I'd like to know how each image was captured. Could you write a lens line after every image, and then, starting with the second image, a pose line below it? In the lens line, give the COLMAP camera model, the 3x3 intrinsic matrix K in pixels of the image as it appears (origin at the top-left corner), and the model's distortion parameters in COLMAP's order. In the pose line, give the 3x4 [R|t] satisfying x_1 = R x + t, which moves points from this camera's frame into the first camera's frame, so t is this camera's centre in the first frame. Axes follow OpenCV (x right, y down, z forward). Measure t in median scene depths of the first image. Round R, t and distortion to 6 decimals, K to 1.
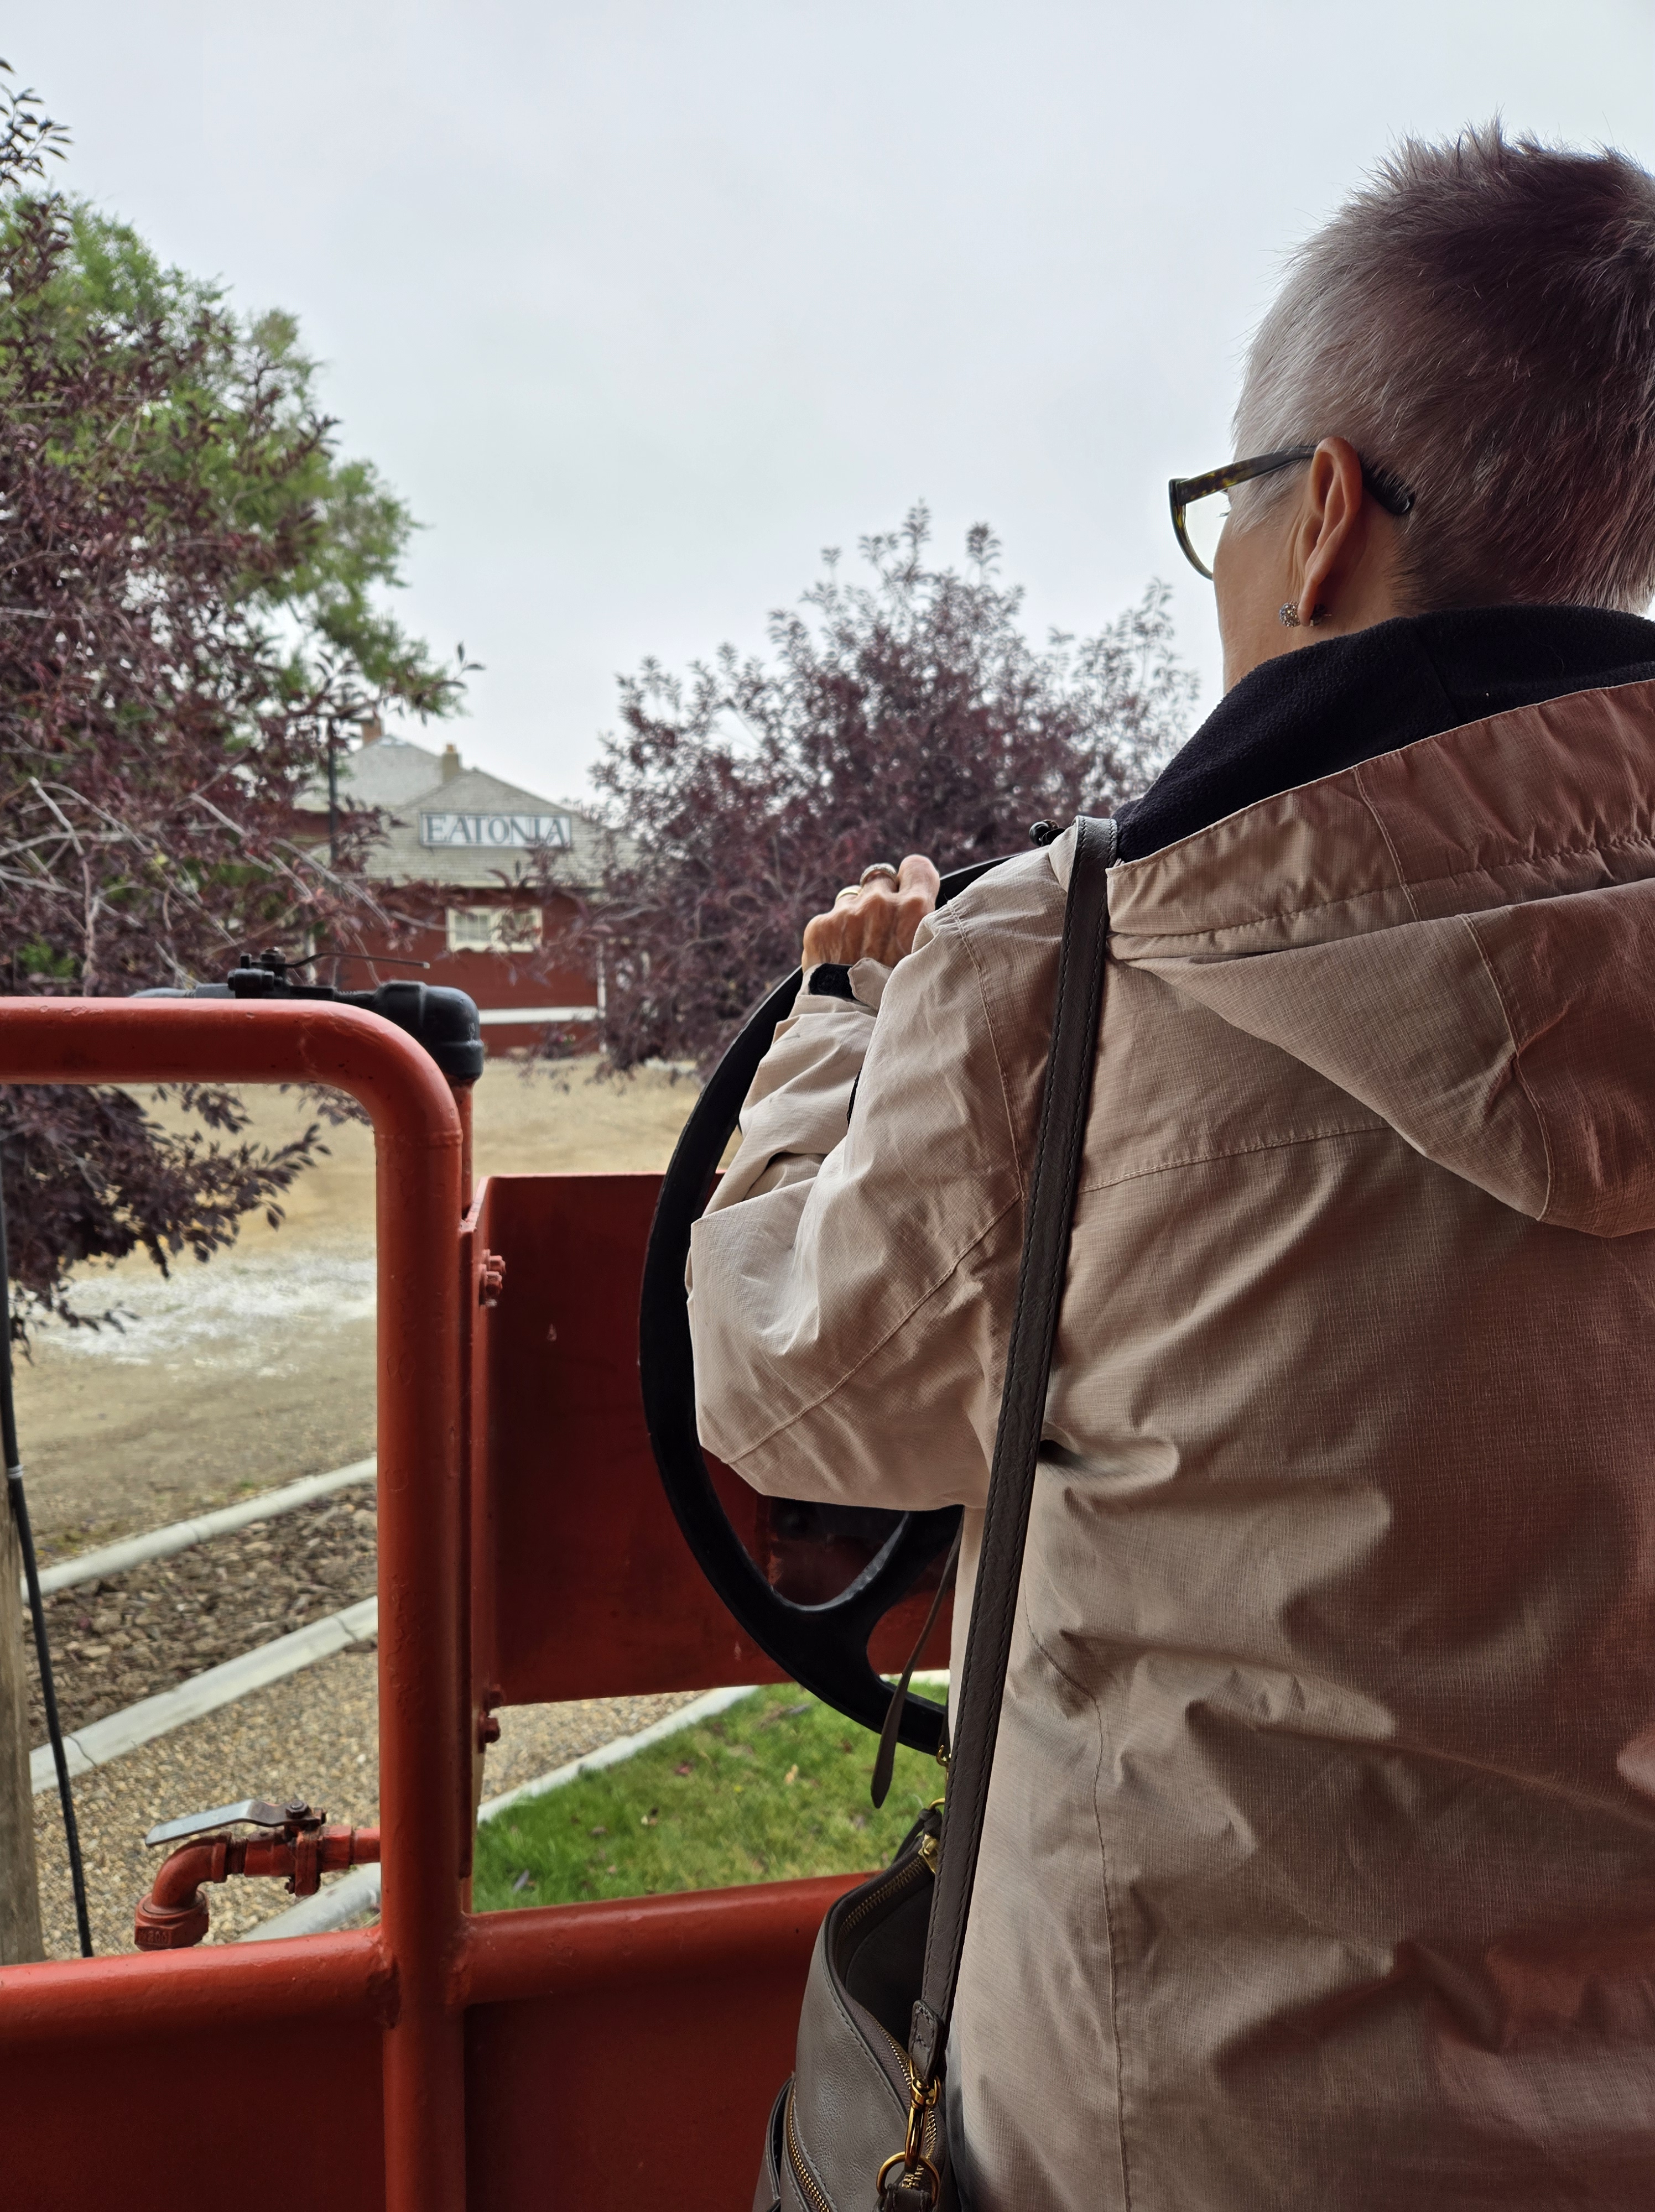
lens RADIAL K [[1426.6, 0, 827.5], [0, 1426.6, 1106.0], [0, 0, 1]] dist [0.061865, 0.000207]
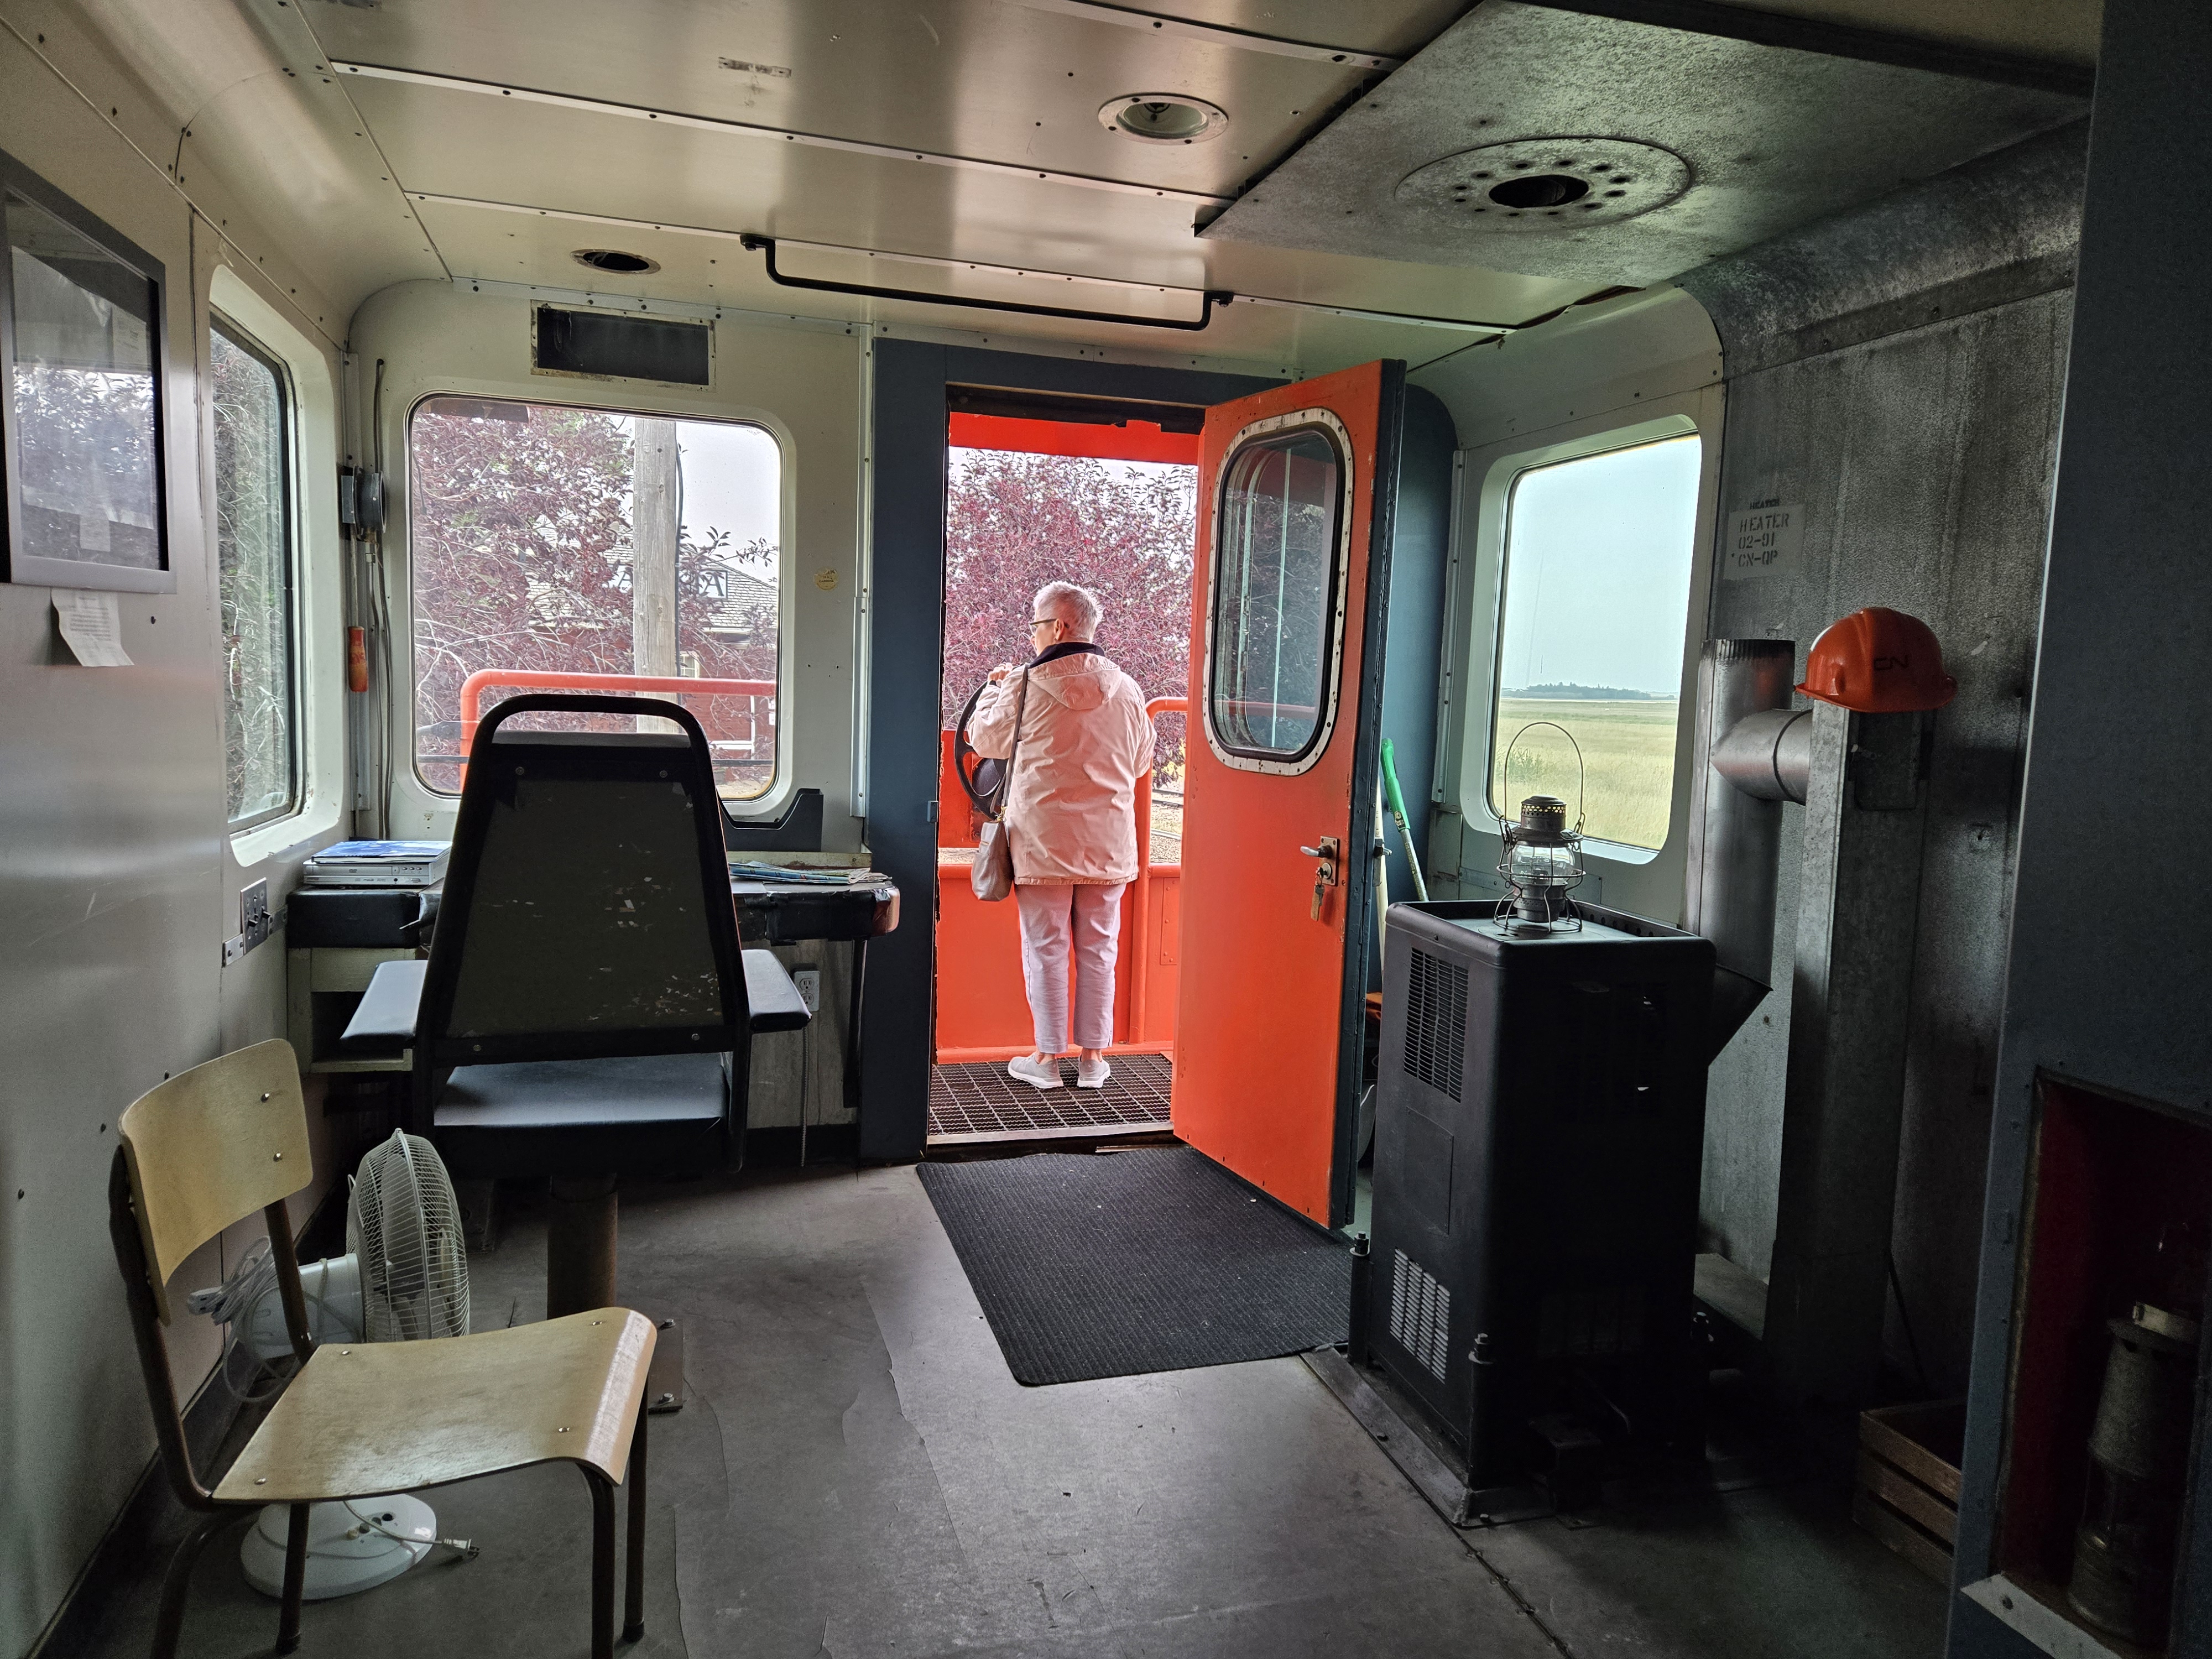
lens RADIAL K [[1426.5, 0, 1106.0], [0, 1426.5, 829.5], [0, 0, 1]] dist [0.061865, 0.000207]
pose [[0.993741, 0.013659, 0.110869, -0.194256], [-0.011321, 0.999701, -0.021689, 0.700572], [-0.111132, 0.020298, 0.993598, -5.375671]]
